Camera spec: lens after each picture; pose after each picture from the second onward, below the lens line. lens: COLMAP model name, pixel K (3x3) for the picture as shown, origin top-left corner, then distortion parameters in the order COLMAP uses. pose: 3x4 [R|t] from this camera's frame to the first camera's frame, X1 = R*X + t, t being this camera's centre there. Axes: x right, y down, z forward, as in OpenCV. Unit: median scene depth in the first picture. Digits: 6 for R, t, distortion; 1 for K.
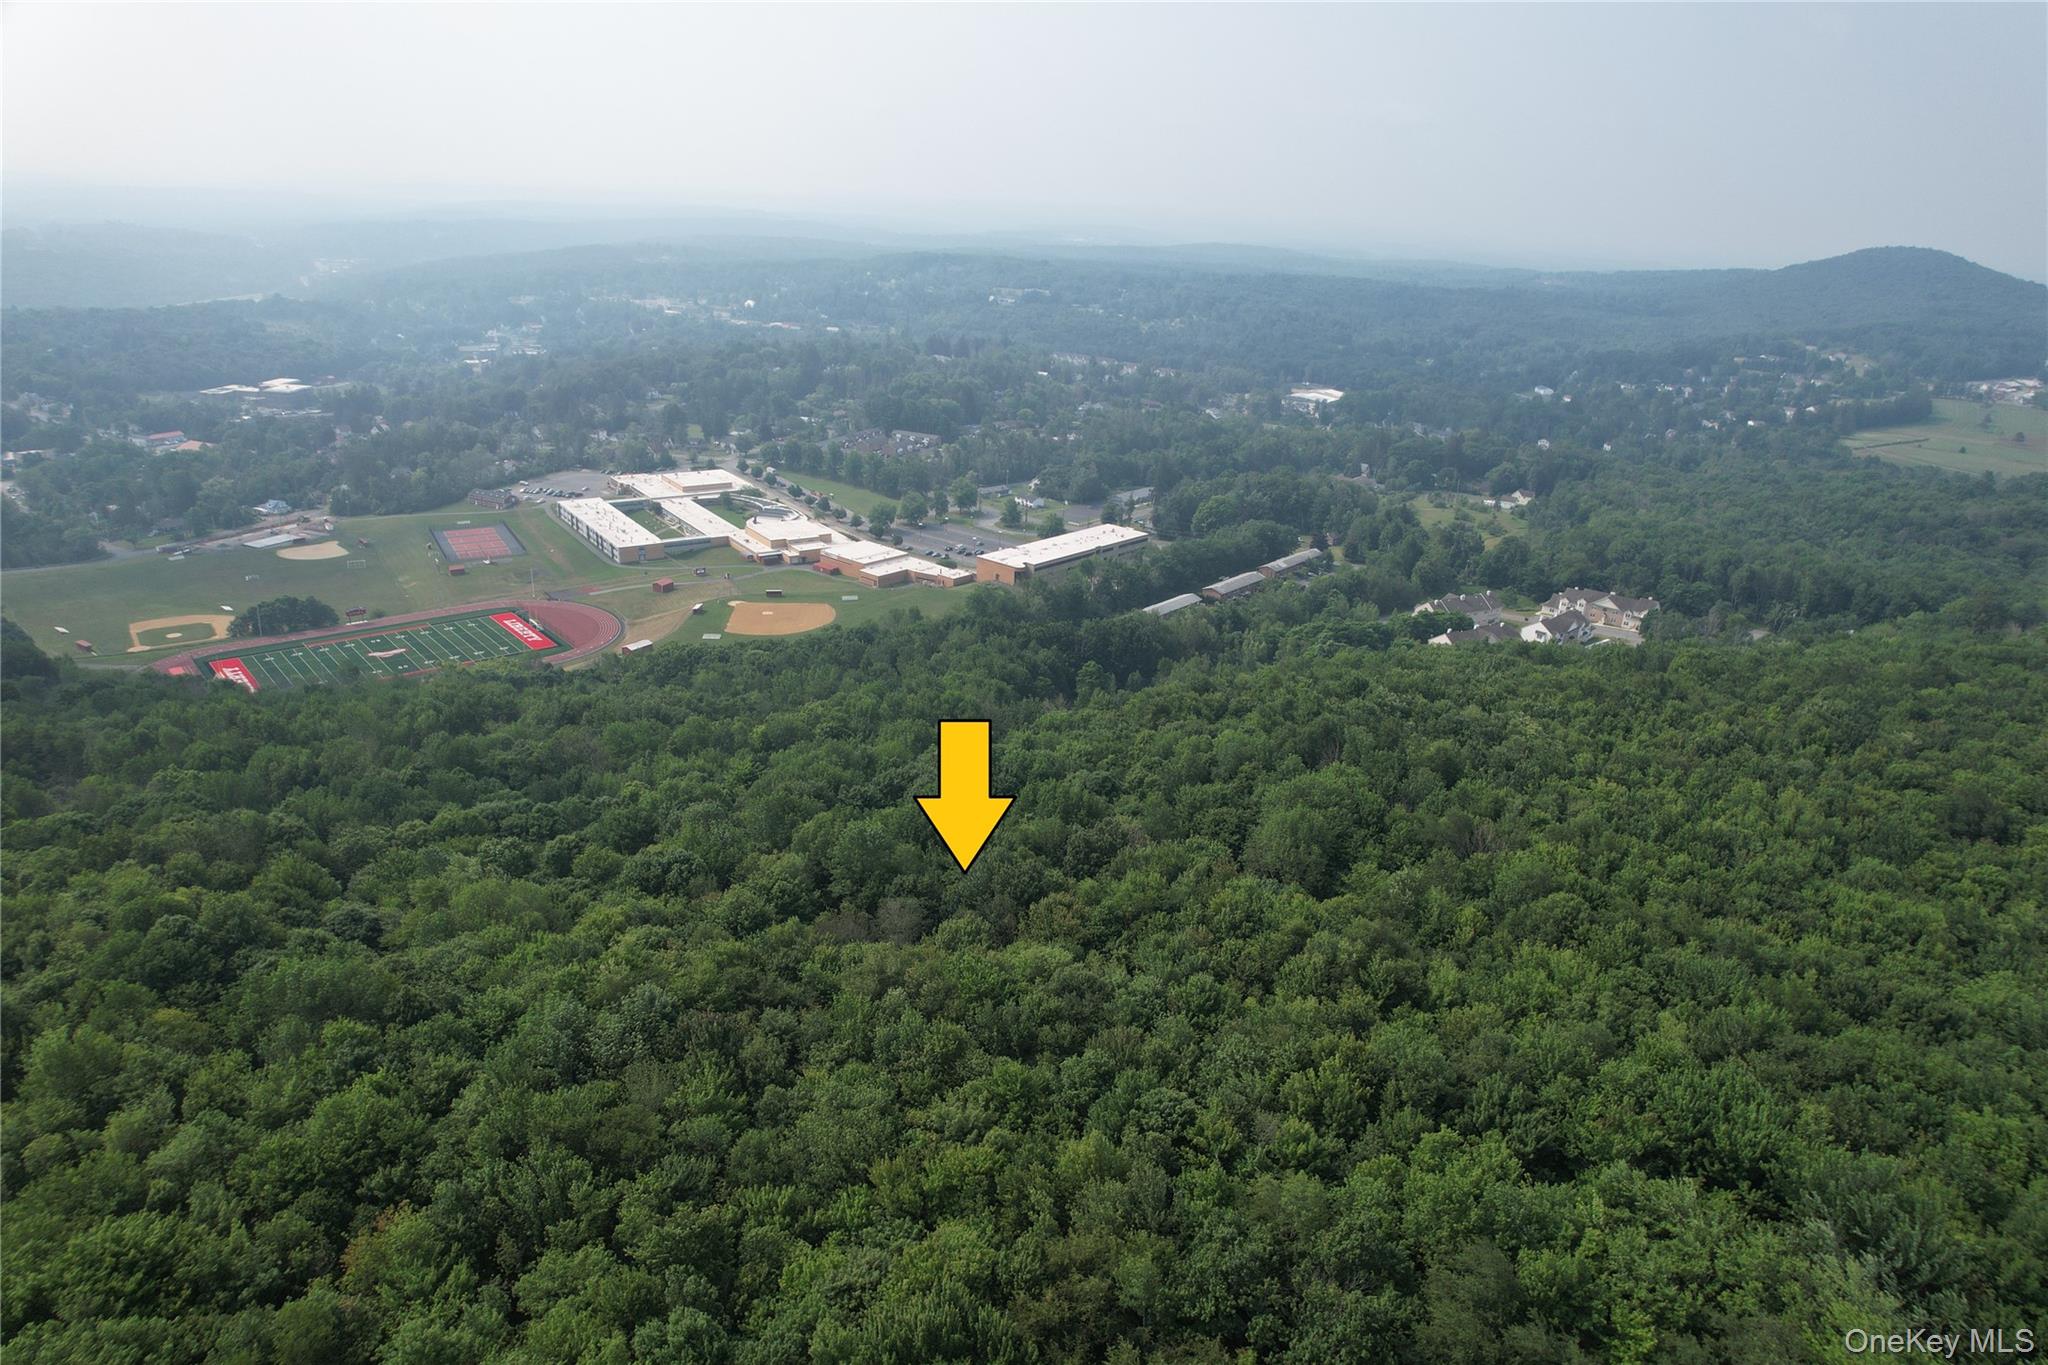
lens RADIAL K [[1317.0, 0, 1036.9], [0, 1317.0, 671.3], [0, 0, 1]] dist [-0.076864, 0.070244]
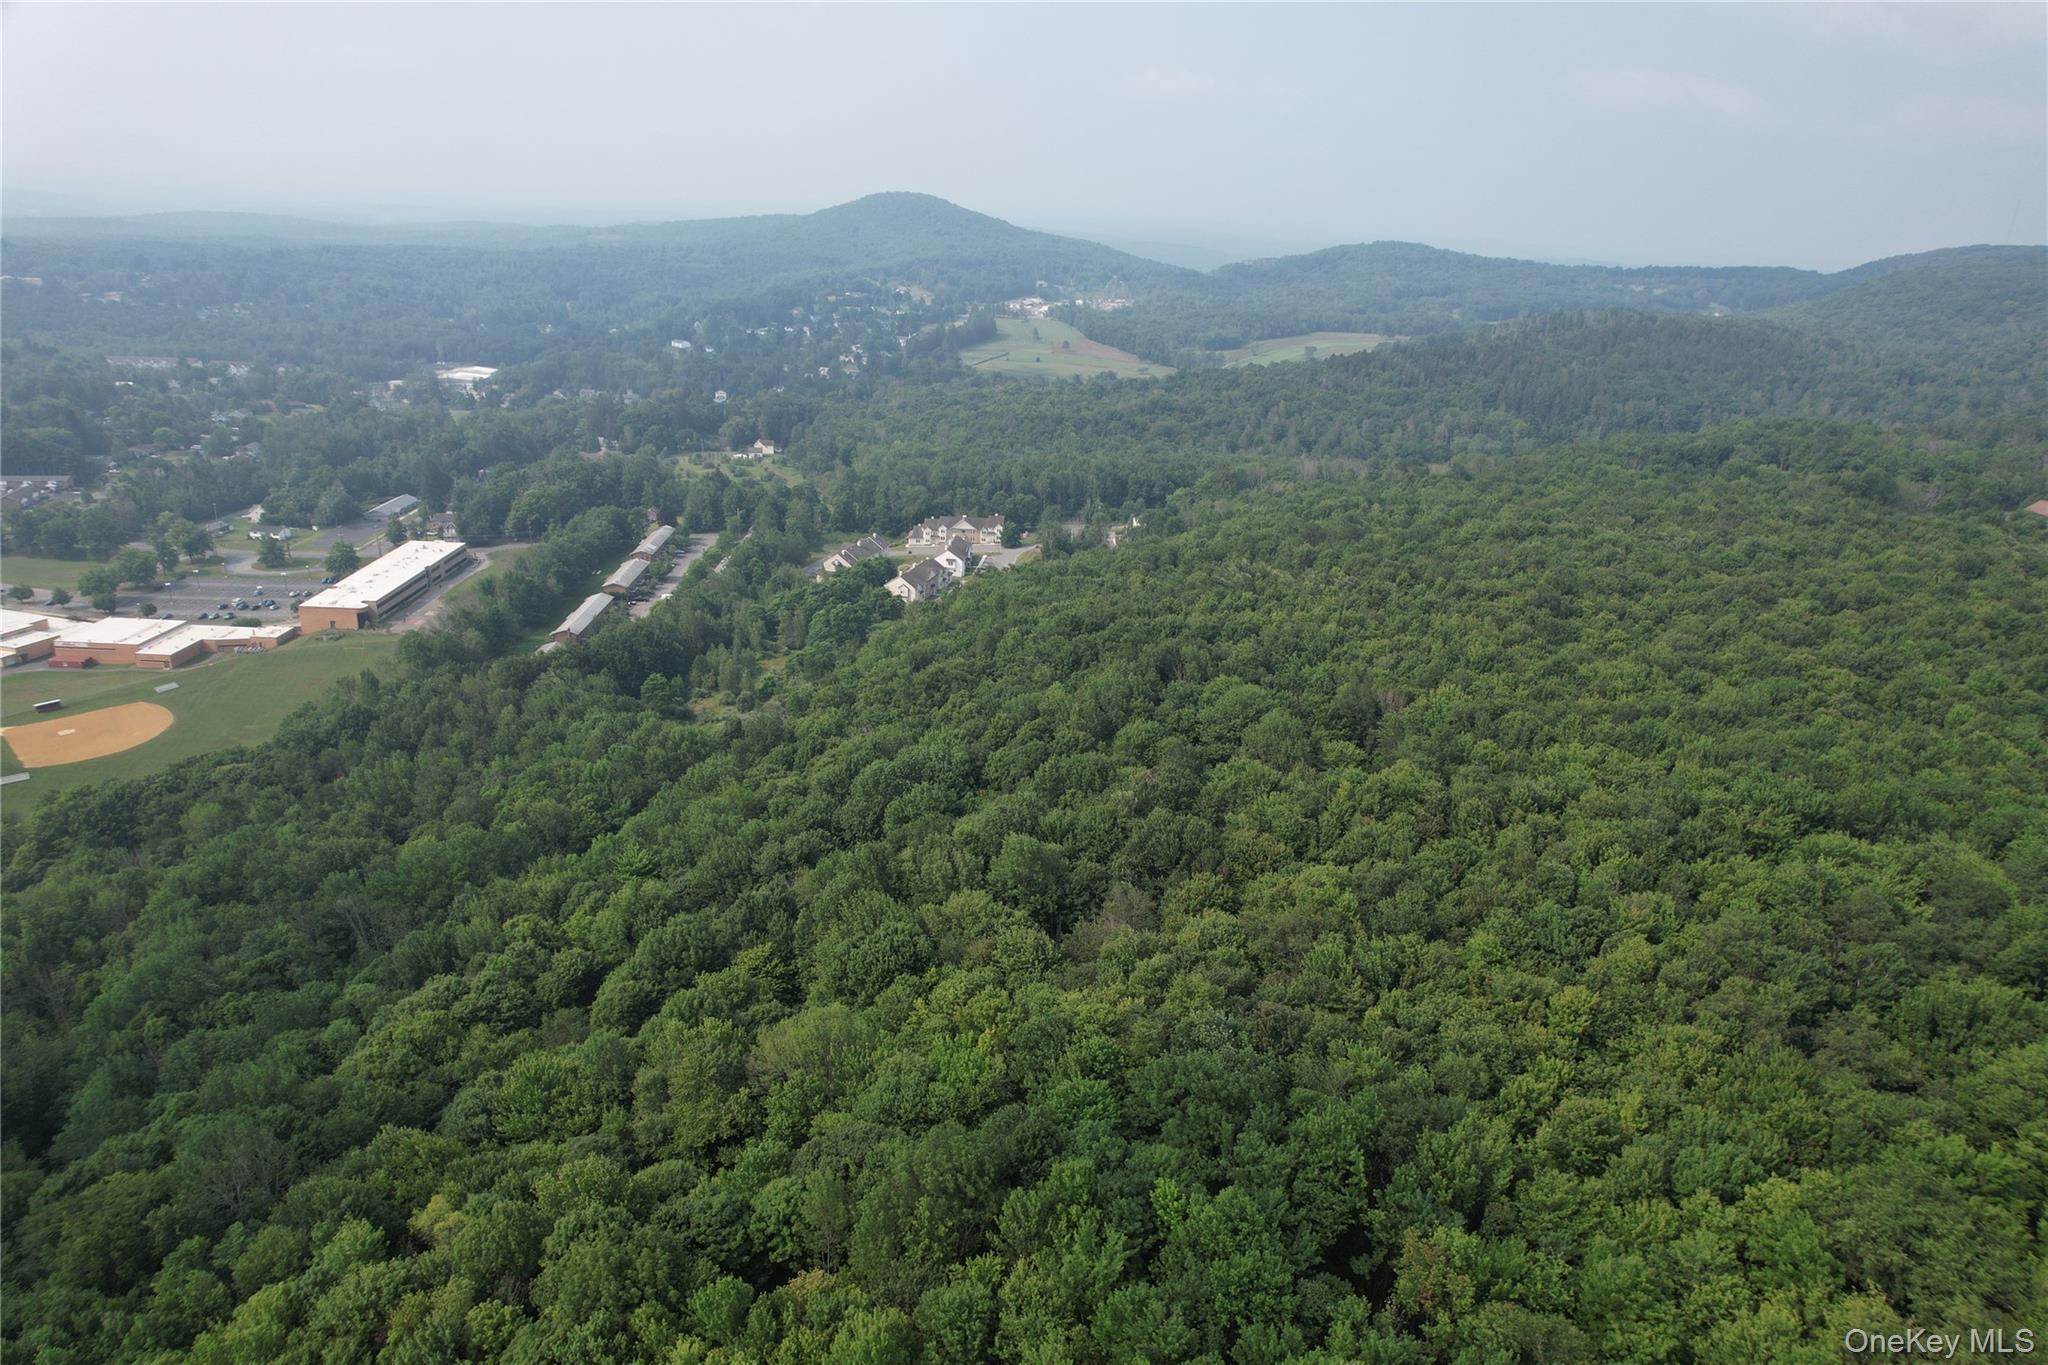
lens RADIAL K [[1317.0, 0, 1036.9], [0, 1317.0, 671.3], [0, 0, 1]] dist [-0.076864, 0.070244]
pose [[0.762204, -0.237712, 0.602111, -0.174688], [0.218073, 0.970058, 0.106921, -0.028378], [-0.609499, 0.049809, 0.791221, 0.047599]]
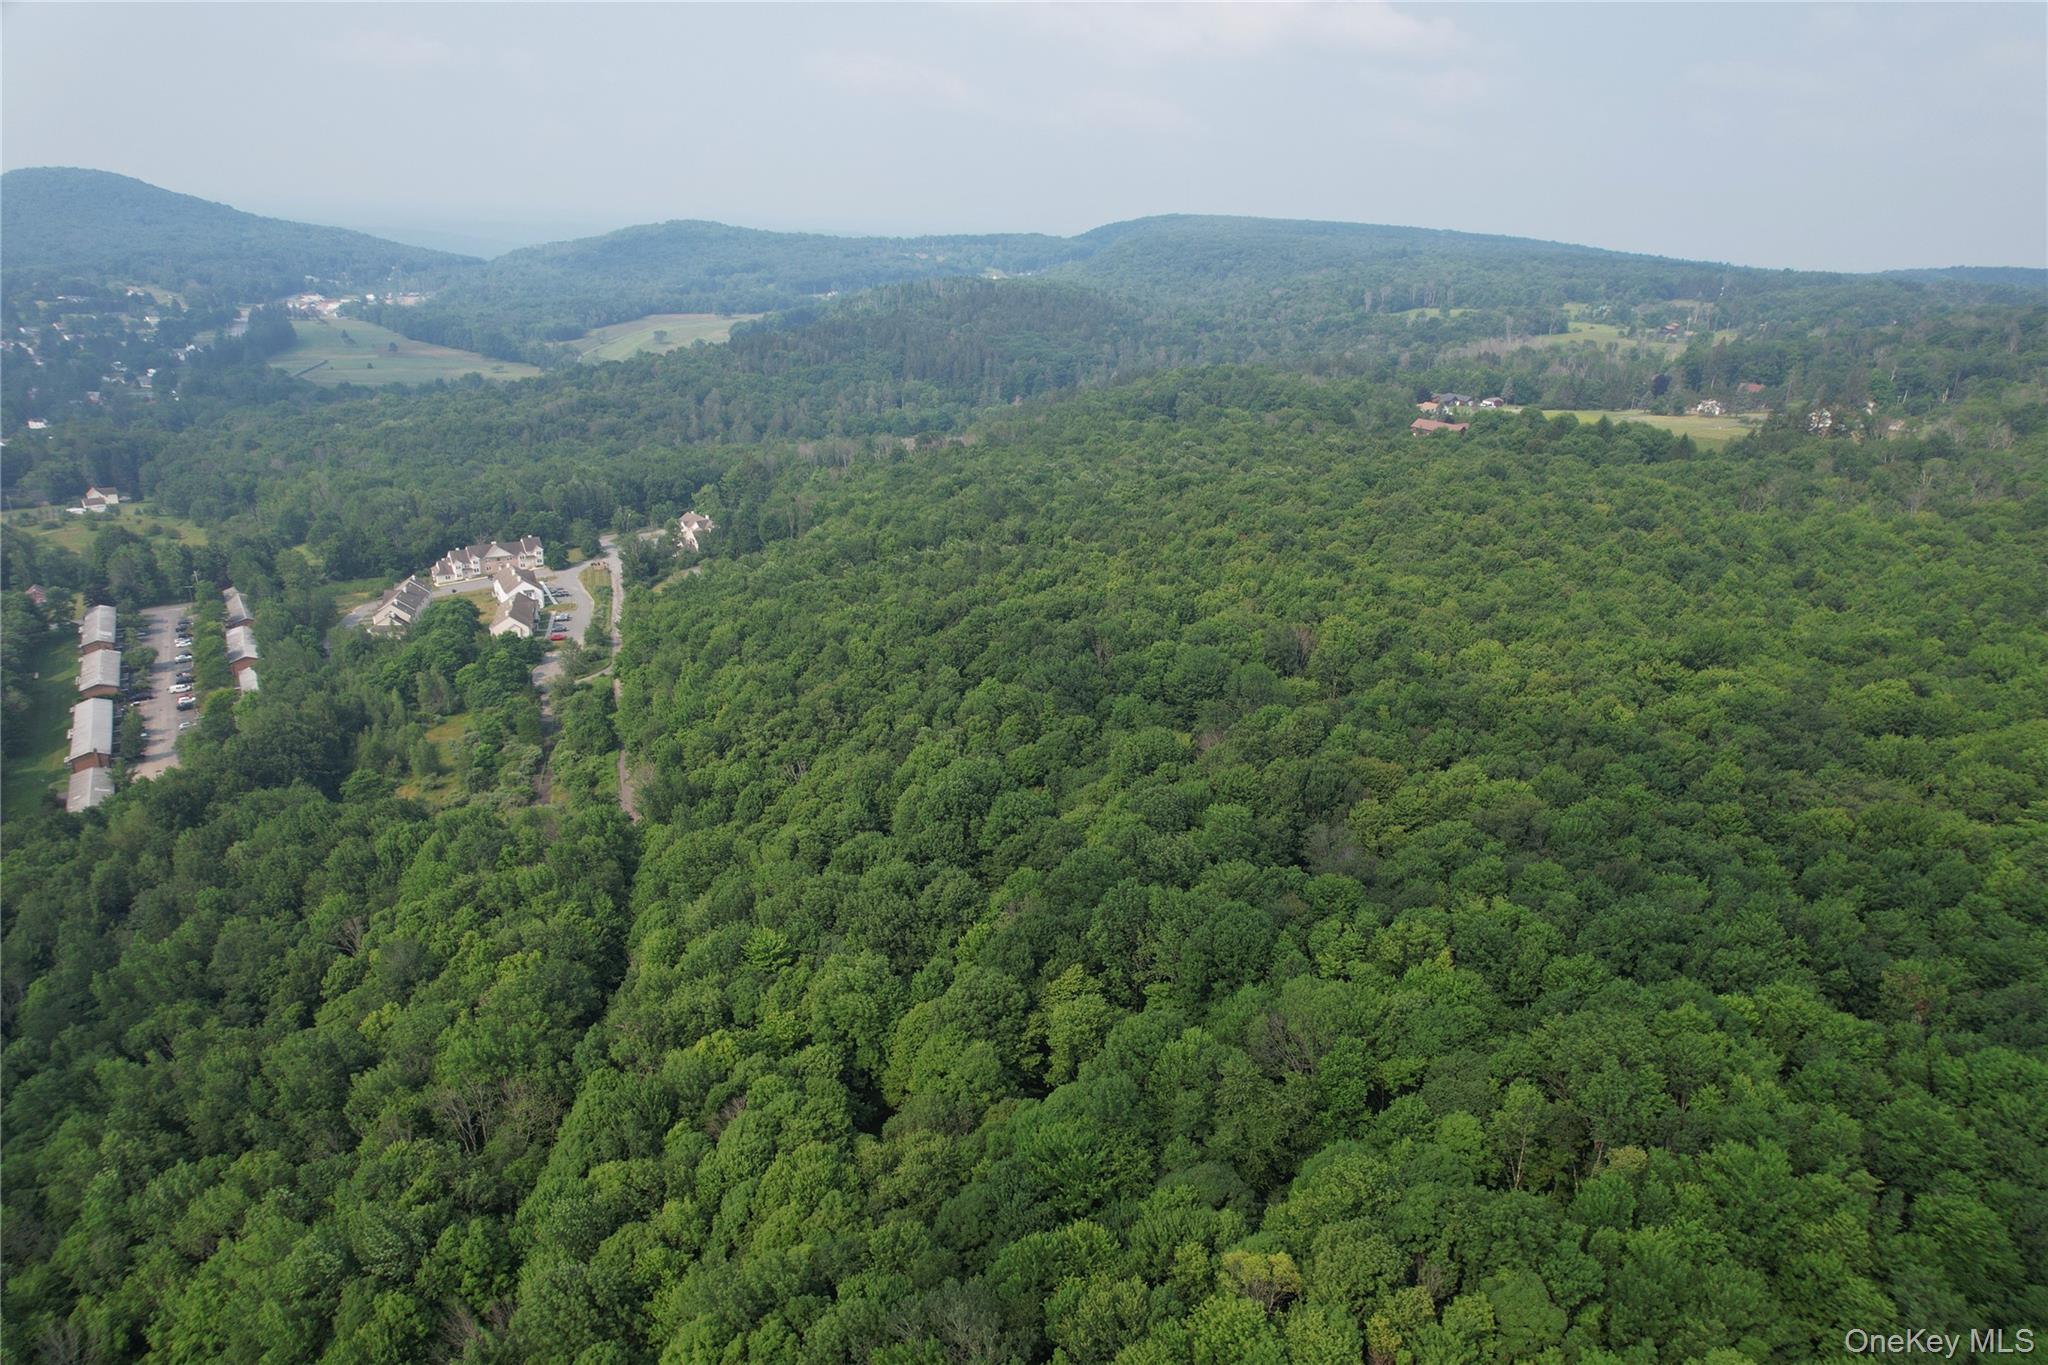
lens RADIAL K [[1317.0, 0, 1036.9], [0, 1317.0, 671.3], [0, 0, 1]] dist [-0.076864, 0.070244]
pose [[0.310365, -0.354002, 0.882245, -0.282710], [0.301153, 0.916888, 0.261960, -0.081279], [-0.901654, 0.184388, 0.391179, 0.170238]]
